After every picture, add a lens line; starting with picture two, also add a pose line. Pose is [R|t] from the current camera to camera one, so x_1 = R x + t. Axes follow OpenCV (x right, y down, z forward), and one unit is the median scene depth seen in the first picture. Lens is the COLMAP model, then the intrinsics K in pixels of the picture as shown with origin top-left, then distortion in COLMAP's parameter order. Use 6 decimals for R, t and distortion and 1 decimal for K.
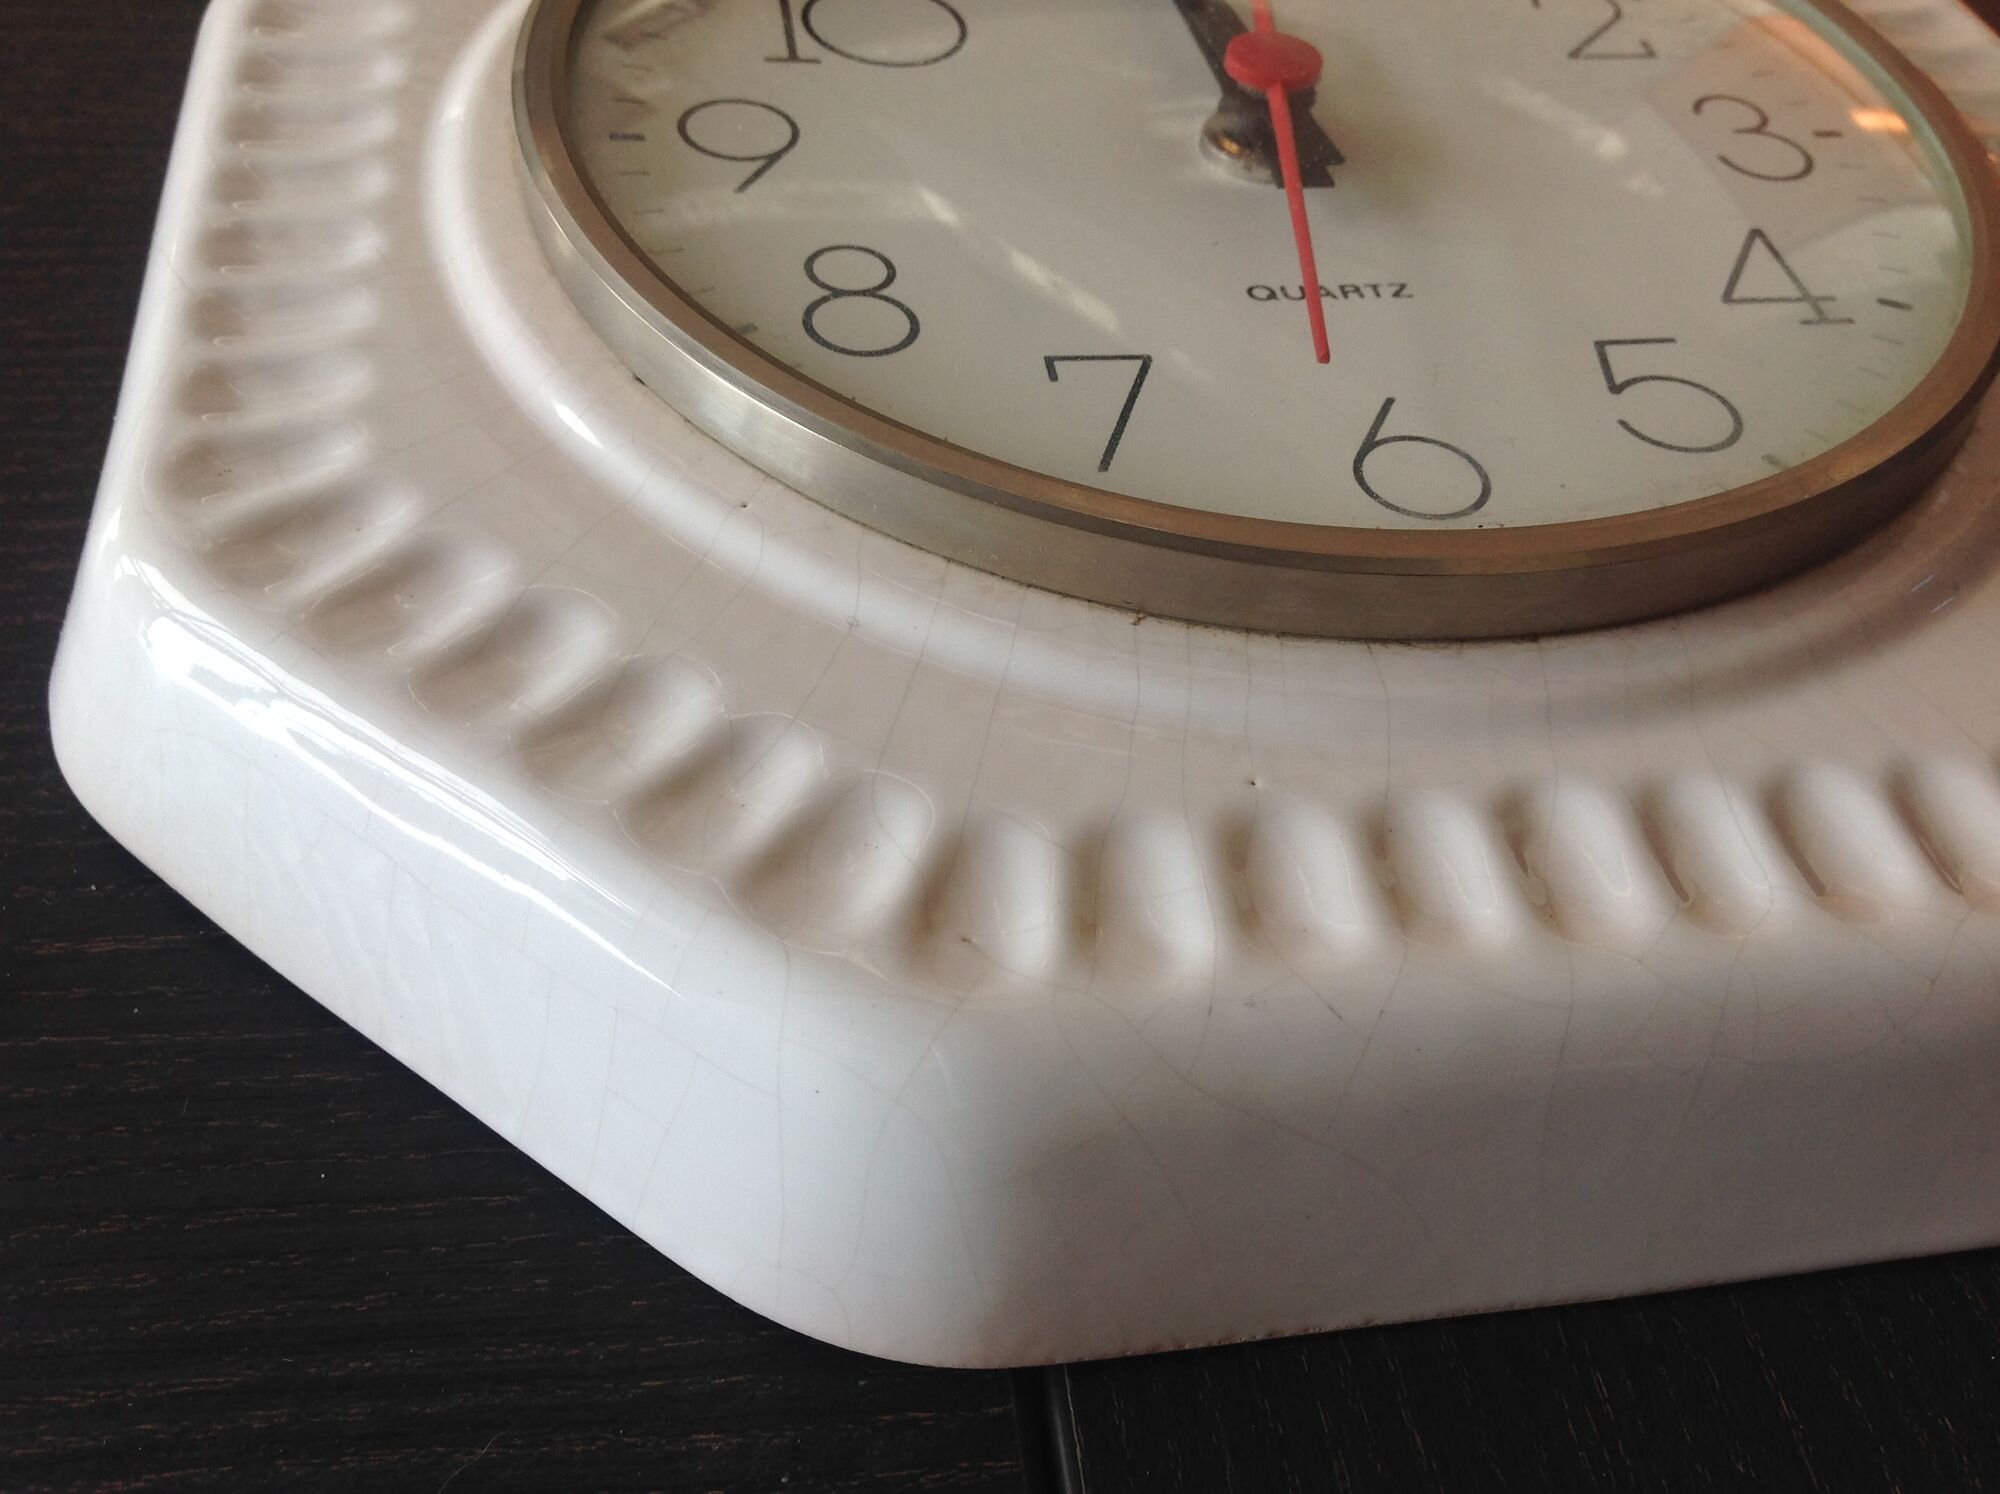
lens RADIAL K [[1932.4, 0, 975.6], [0, 1932.4, 757.7], [0, 0, 1]] dist [0.146470, -0.431165]
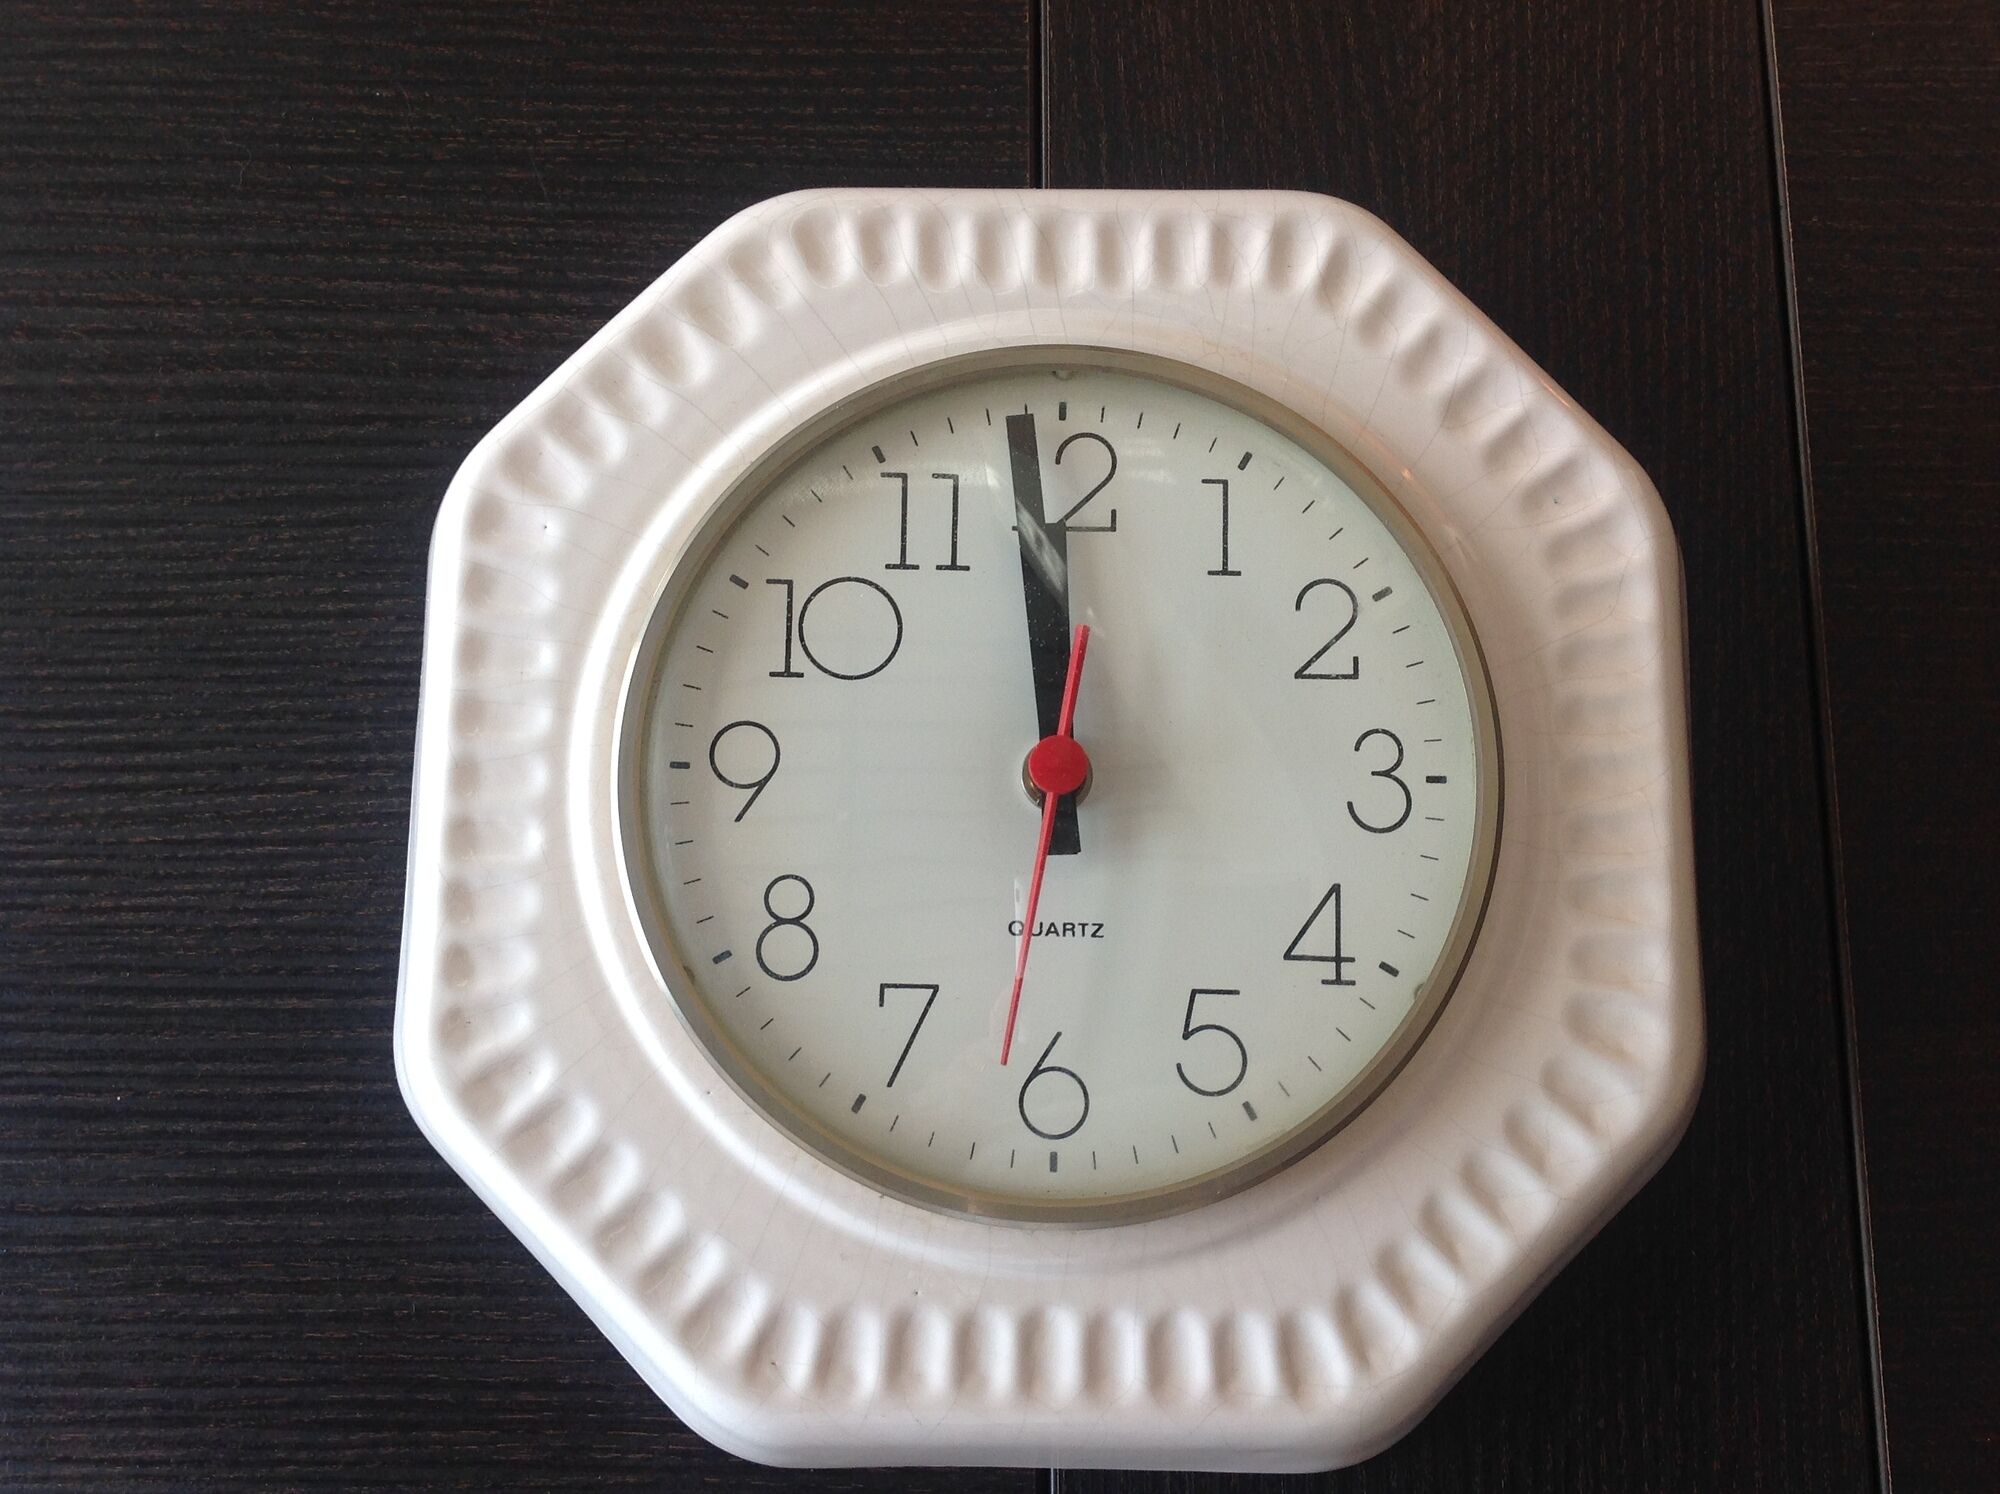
lens RADIAL K [[1987.3, 0, 1008.2], [0, 1987.3, 705.9], [0, 0, 1]] dist [0.118488, -0.292646]
pose [[0.982749, 0.148861, -0.109745, 0.323081], [-0.068040, 0.842800, 0.533908, -1.447540], [0.171971, -0.517231, 0.838390, -0.446881]]
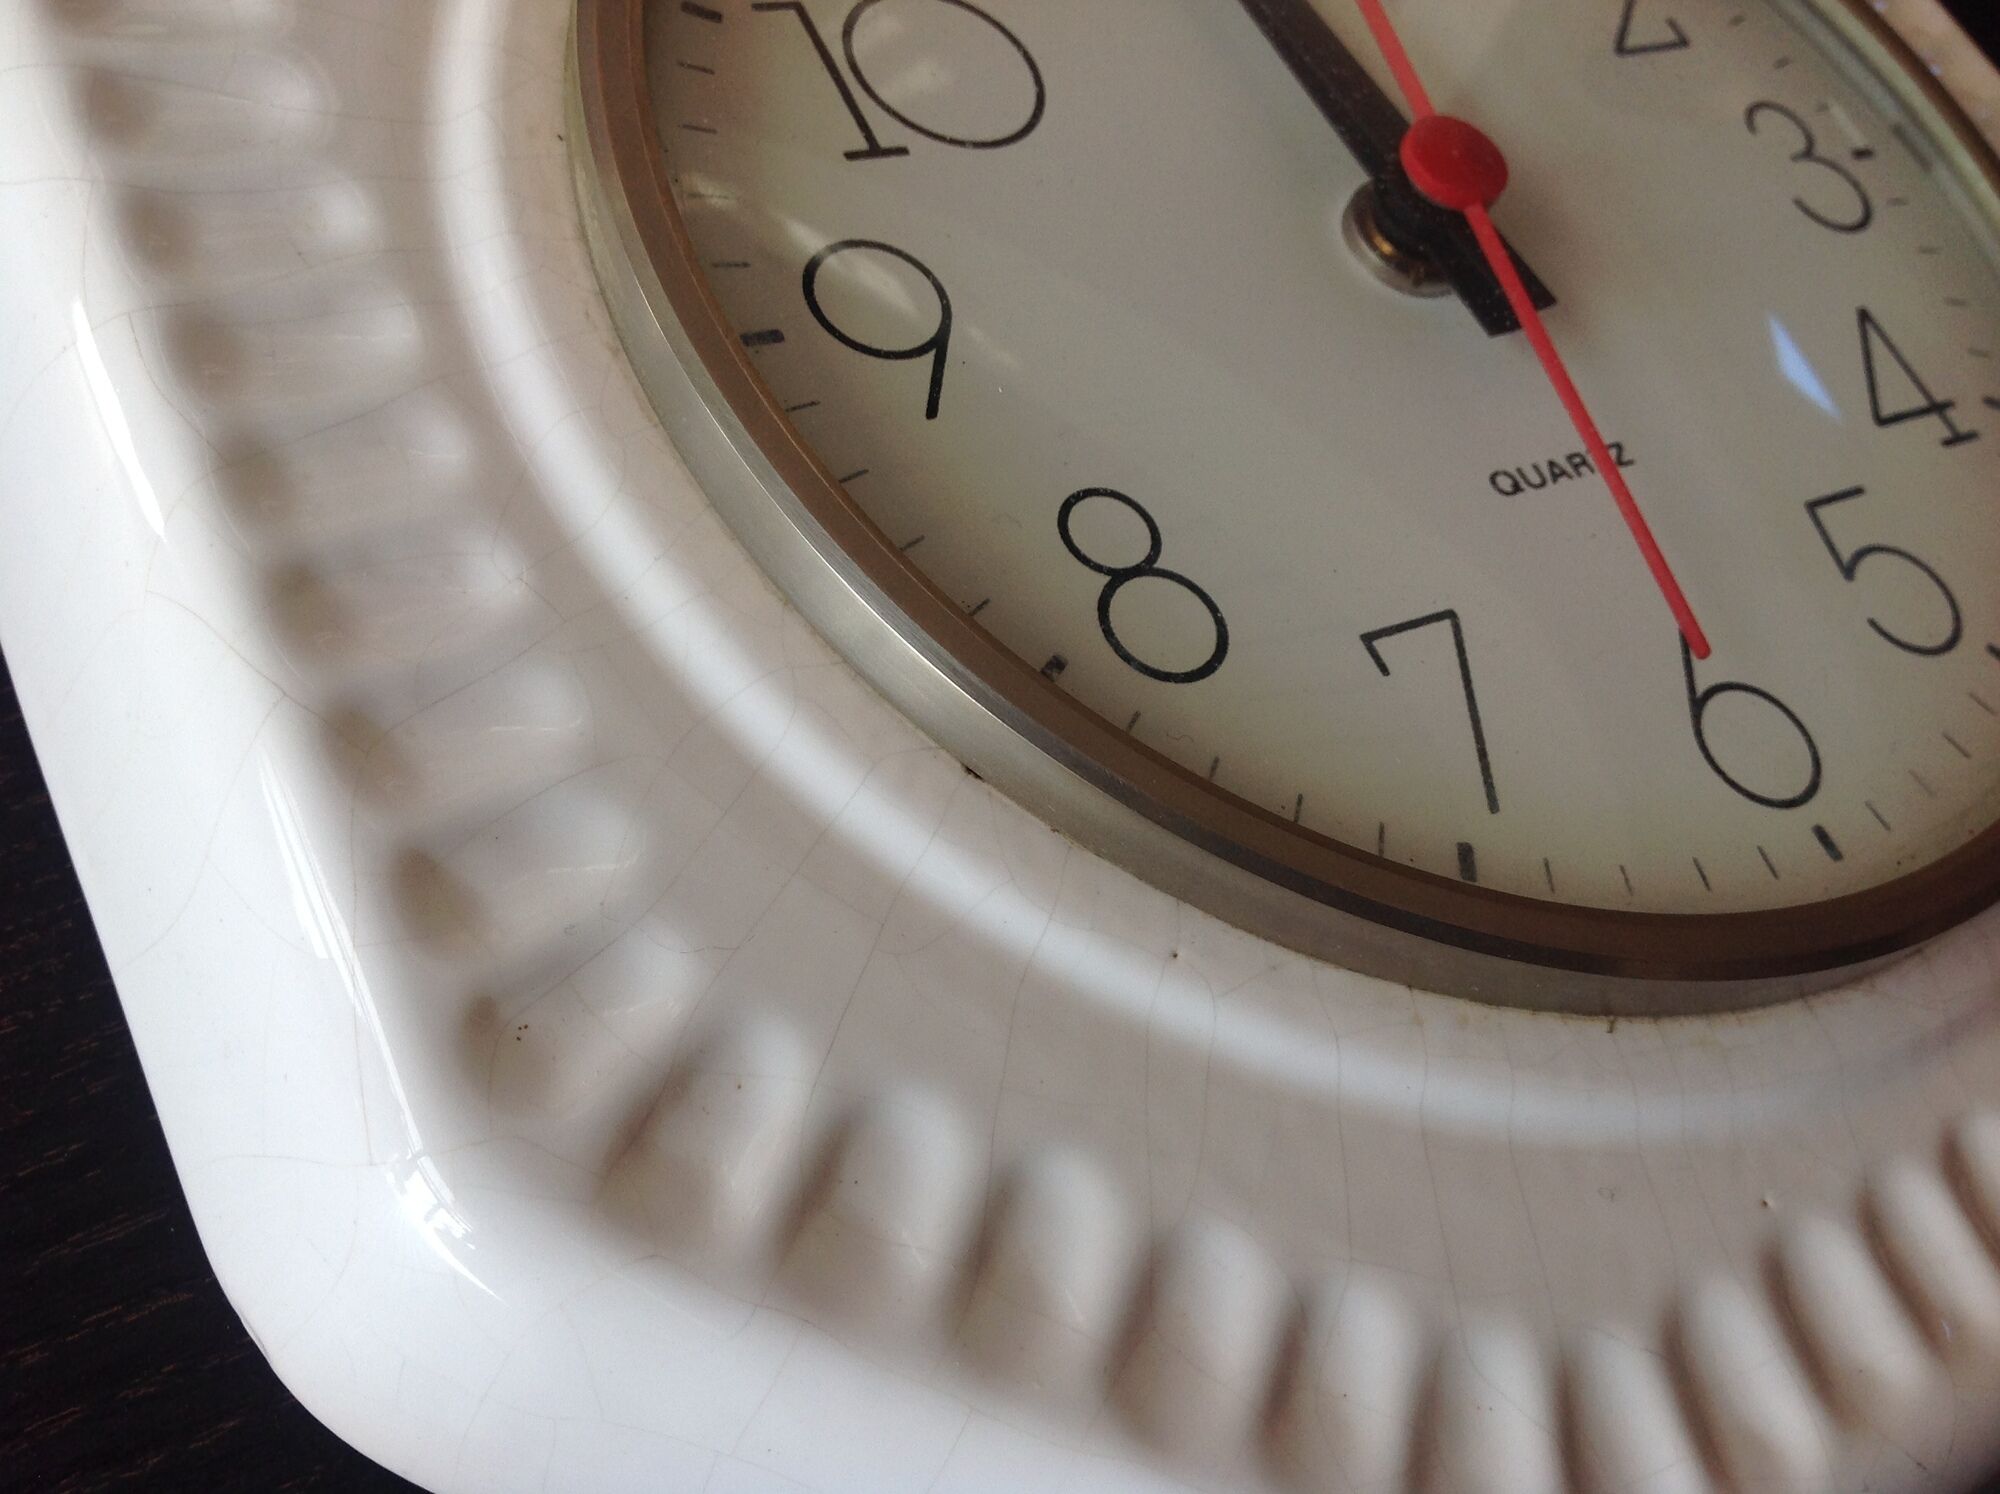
lens RADIAL K [[1932.4, 0, 975.6], [0, 1932.4, 757.7], [0, 0, 1]] dist [0.146470, -0.431165]
pose [[0.924310, -0.162745, 0.345202, -0.423038], [0.058661, 0.954355, 0.292857, -0.411734], [-0.377107, -0.250441, 0.891667, 0.277269]]
